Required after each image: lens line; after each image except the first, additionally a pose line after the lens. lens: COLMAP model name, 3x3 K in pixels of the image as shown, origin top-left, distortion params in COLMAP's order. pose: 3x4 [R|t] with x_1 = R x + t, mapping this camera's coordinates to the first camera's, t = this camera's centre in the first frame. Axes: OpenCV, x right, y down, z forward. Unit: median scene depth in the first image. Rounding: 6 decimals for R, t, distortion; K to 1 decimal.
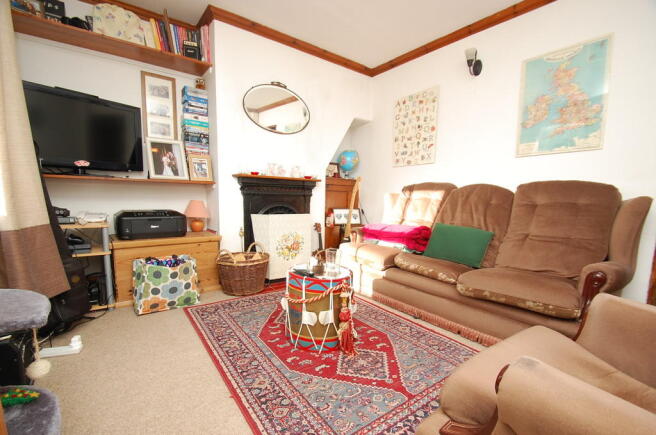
lens RADIAL K [[284.4, 0, 322.1], [0, 284.4, 235.9], [0, 0, 1]] dist [-0.013363, -0.000976]
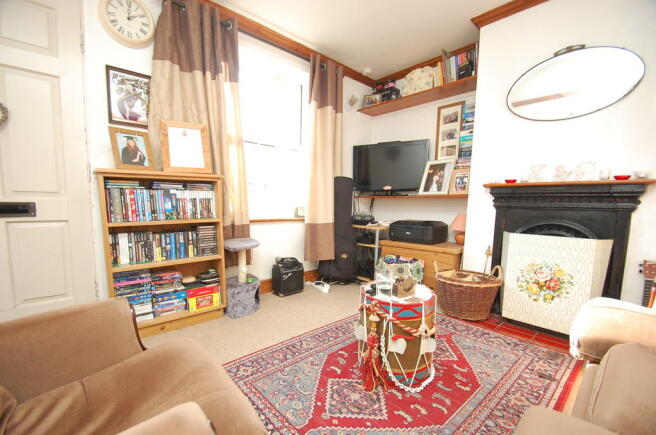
lens RADIAL K [[284.4, 0, 322.1], [0, 284.4, 235.9], [0, 0, 1]] dist [-0.013363, -0.000976]
pose [[0.093697, 0.089964, -0.991528, 0.580994], [-0.144924, 0.986534, 0.075816, -0.056204], [0.984996, 0.136593, 0.105473, 0.452972]]
